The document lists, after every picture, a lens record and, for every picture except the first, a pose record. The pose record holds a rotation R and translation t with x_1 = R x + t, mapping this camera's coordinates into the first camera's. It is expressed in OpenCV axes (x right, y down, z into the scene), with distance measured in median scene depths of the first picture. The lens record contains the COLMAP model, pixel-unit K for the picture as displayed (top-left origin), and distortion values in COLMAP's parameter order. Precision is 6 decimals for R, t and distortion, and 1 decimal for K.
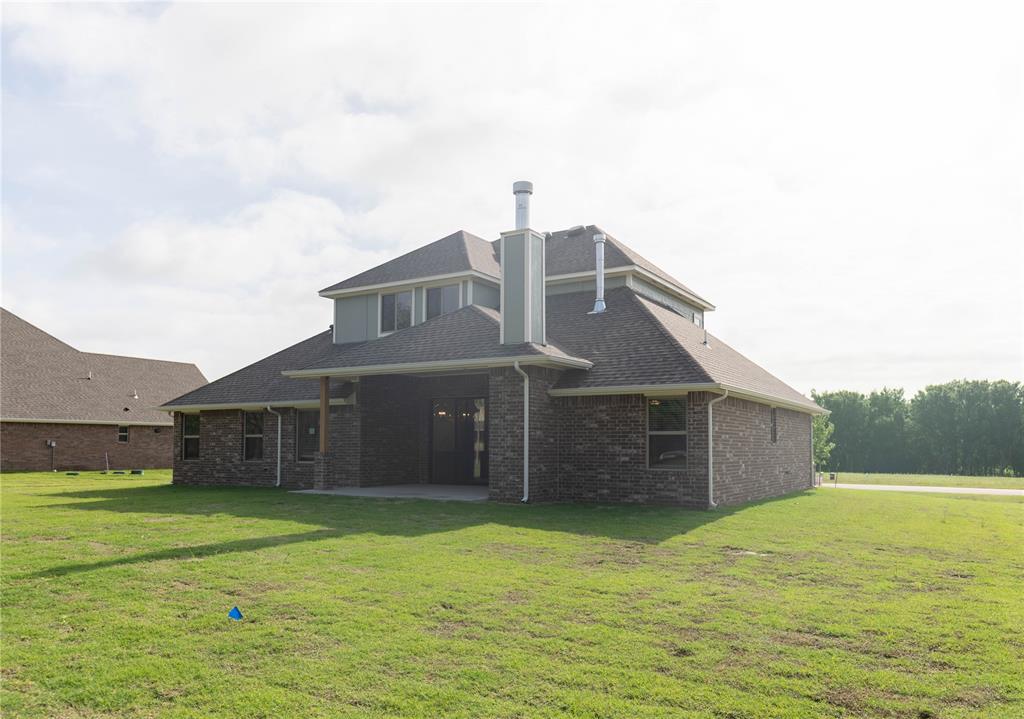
lens RADIAL K [[733.2, 0, 507.3], [0, 733.2, 394.8], [0, 0, 1]] dist [0.028641, 0.000482]
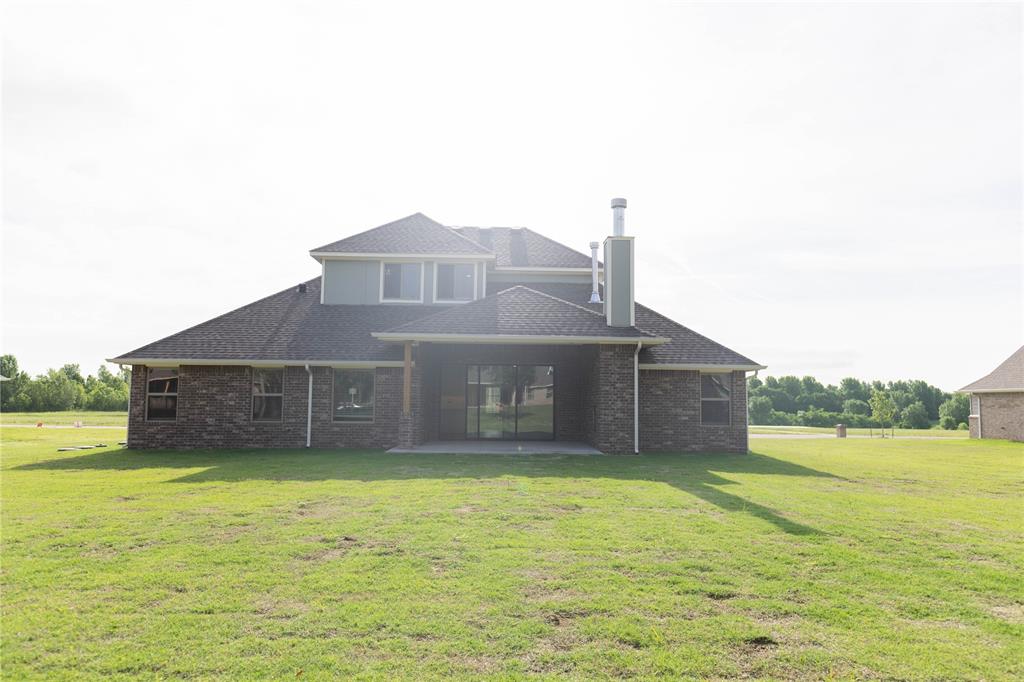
lens RADIAL K [[649.4, 0, 512.1], [0, 649.4, 344.3], [0, 0, 1]] dist [0.010667, 0.003870]
pose [[0.840766, 0.060132, 0.538050, -0.566384], [-0.045163, 0.998139, -0.040978, 0.011409], [-0.539512, 0.010152, 0.841916, 0.127483]]
